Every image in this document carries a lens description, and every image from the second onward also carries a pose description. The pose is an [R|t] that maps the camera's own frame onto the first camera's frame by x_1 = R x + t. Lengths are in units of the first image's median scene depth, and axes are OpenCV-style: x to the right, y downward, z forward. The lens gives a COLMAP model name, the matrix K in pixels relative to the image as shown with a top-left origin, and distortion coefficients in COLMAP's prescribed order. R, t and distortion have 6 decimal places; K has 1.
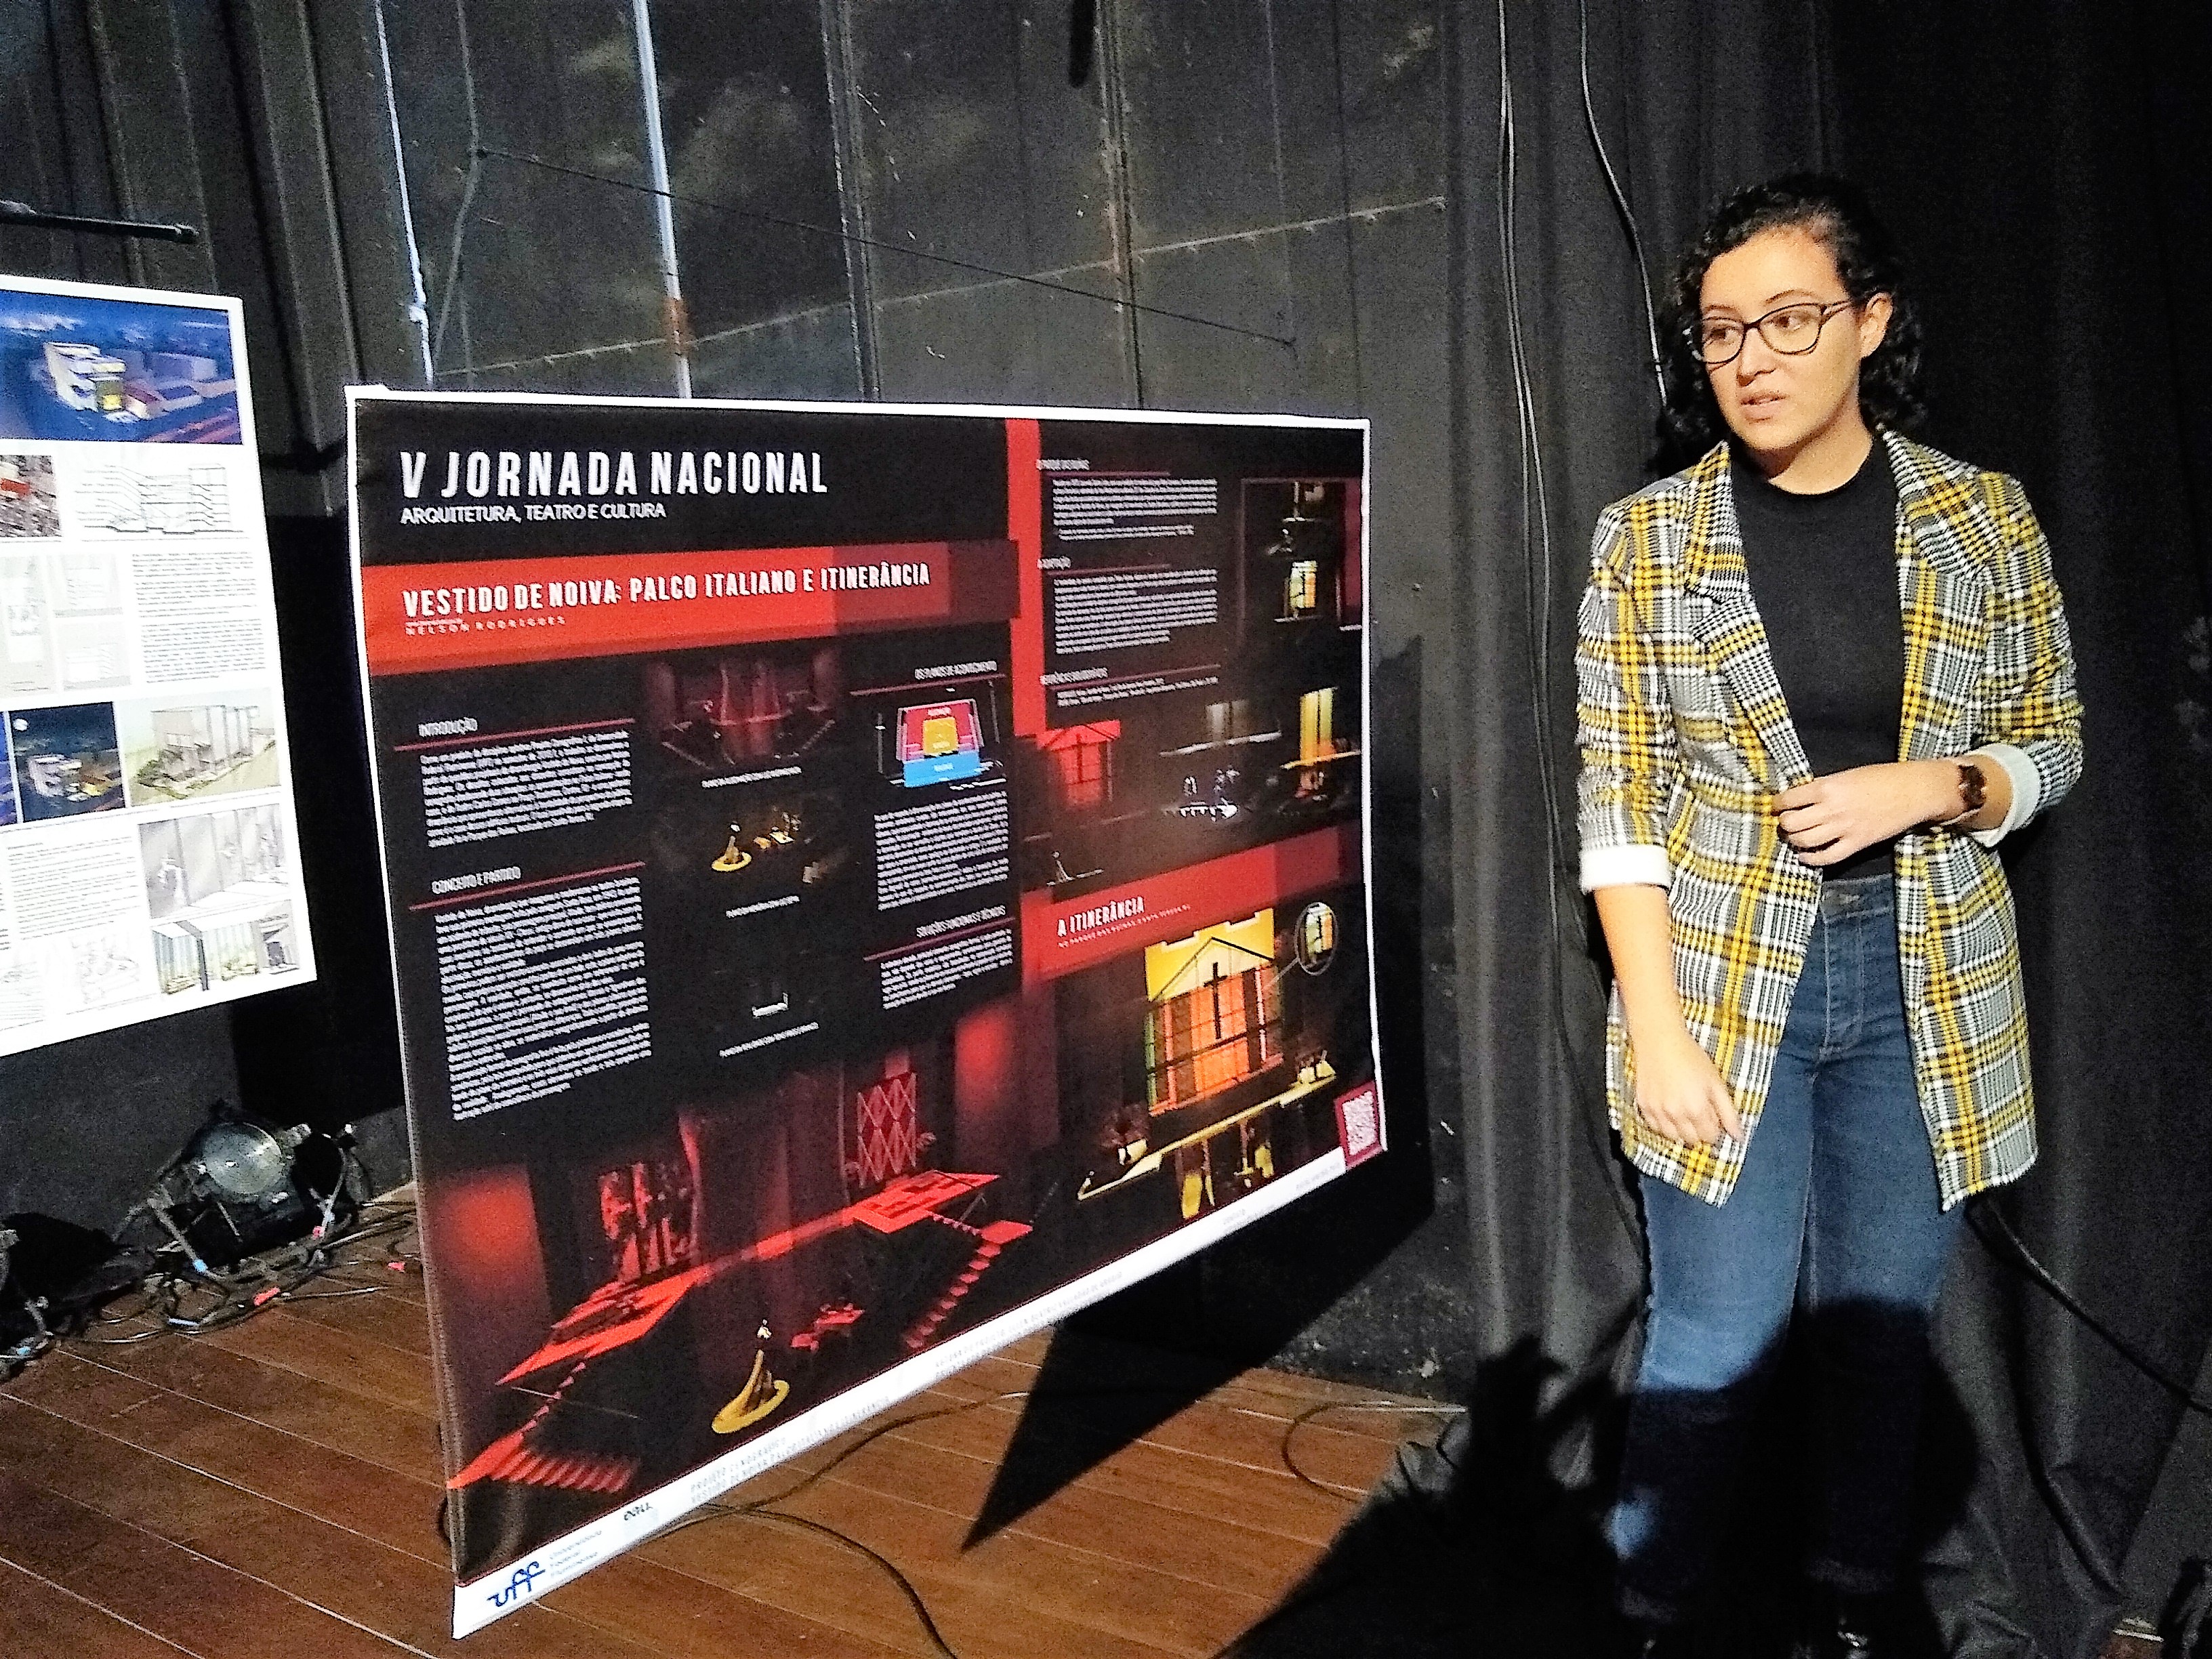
lens RADIAL K [[1785.2, 0, 1098.7], [0, 1785.2, 837.4], [0, 0, 1]] dist [0.001374, -0.014958]
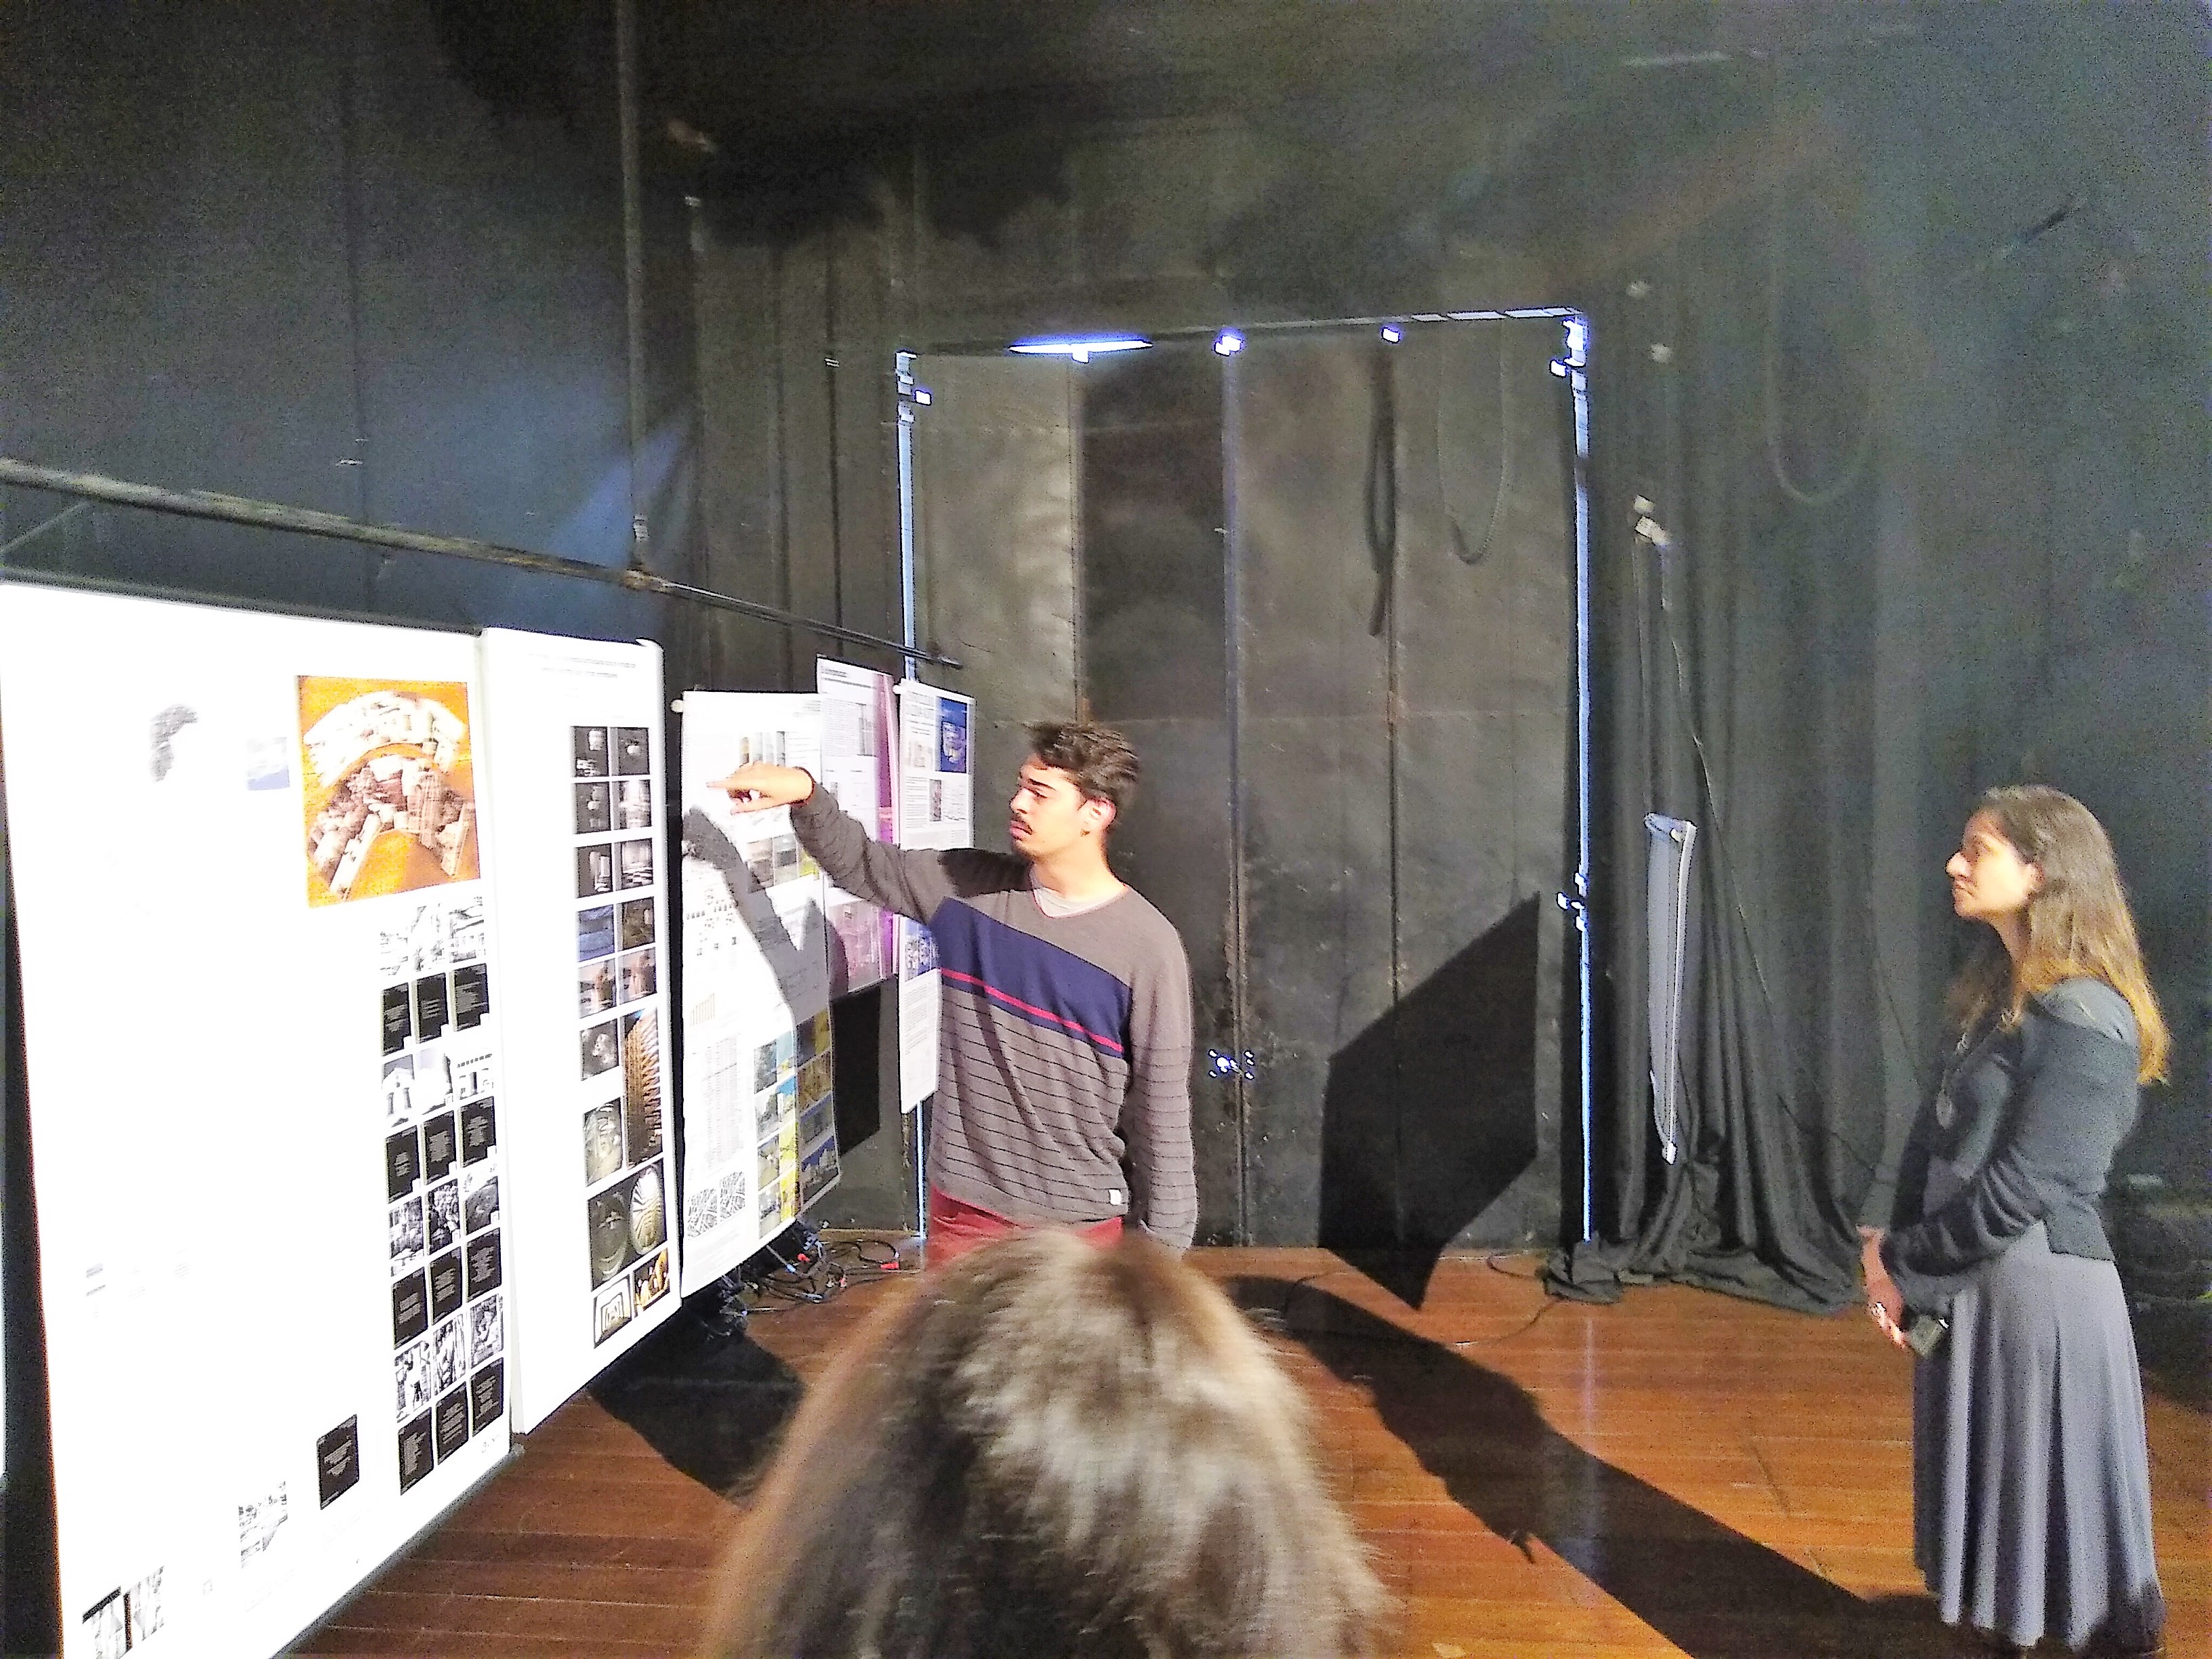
lens RADIAL K [[1767.5, 0, 1106.0], [0, 1767.5, 829.5], [0, 0, 1]] dist [0.098871, -0.214516]
pose [[0.900738, 0.038810, 0.432624, -1.191200], [0.025270, 0.989631, -0.141391, 0.104532], [-0.433626, 0.138289, 0.890418, -0.725014]]
